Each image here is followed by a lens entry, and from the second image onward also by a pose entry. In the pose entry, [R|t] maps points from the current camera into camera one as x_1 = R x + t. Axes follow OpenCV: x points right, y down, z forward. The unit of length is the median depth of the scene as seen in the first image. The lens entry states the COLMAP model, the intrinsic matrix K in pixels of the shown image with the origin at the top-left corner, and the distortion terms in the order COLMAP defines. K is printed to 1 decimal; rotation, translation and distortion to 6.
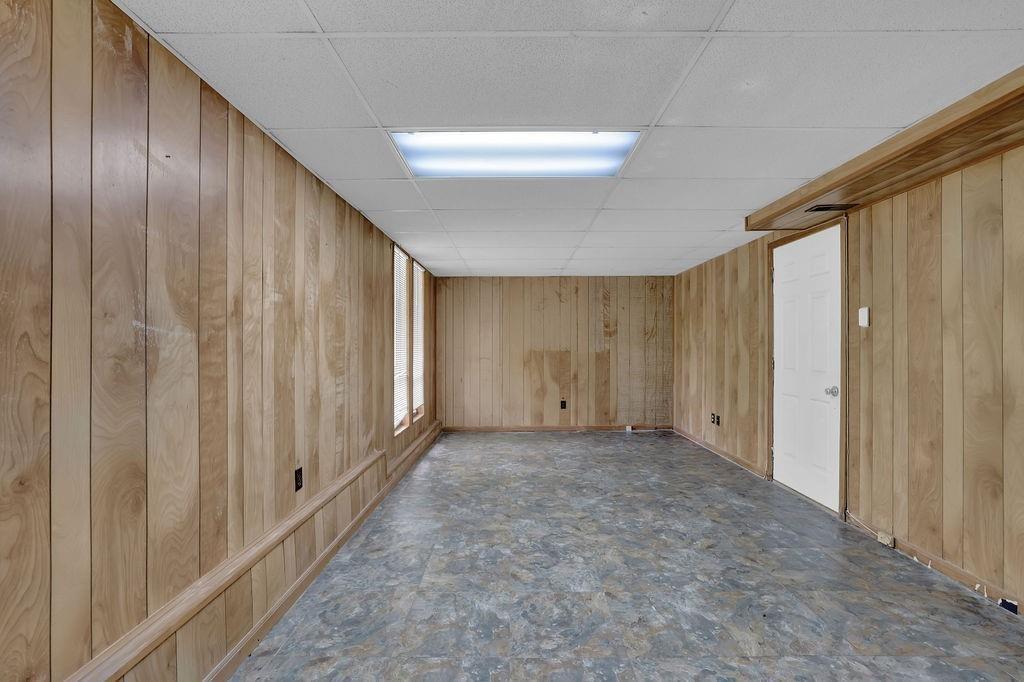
lens RADIAL K [[469.6, 0, 503.4], [0, 469.6, 347.3], [0, 0, 1]] dist [-0.002407, 0.000233]
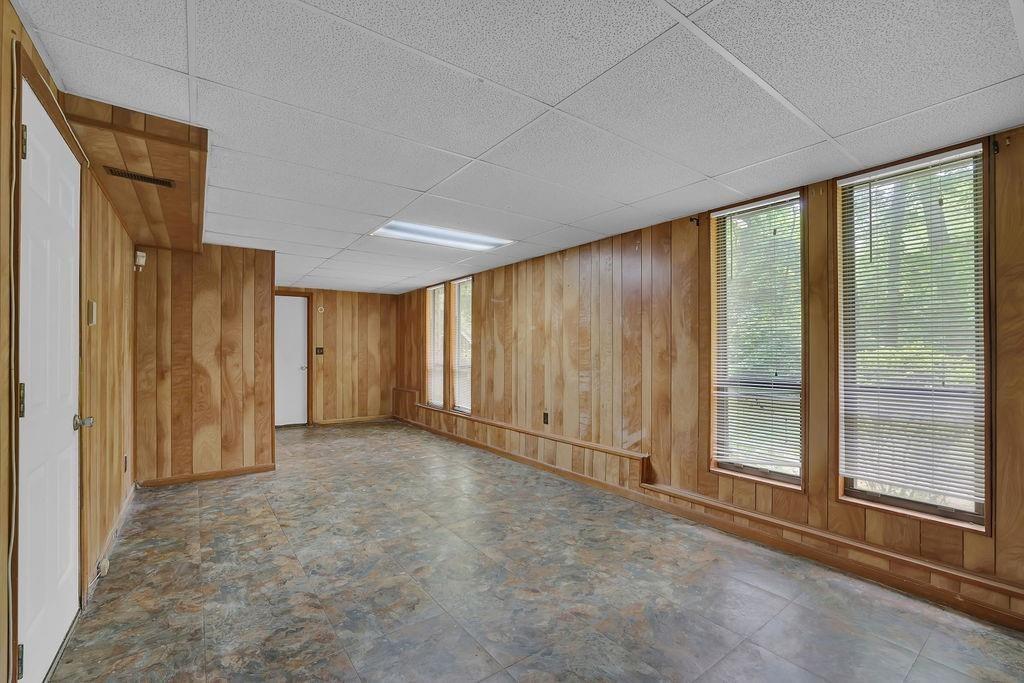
lens RADIAL K [[469.6, 0, 503.4], [0, 469.6, 347.8], [0, 0, 1]] dist [-0.002407, 0.000233]
pose [[-0.823820, -0.002797, -0.566845, 0.742003], [0.001101, 0.999978, -0.006534, 0.002316], [0.566851, -0.006007, -0.823799, 2.293651]]
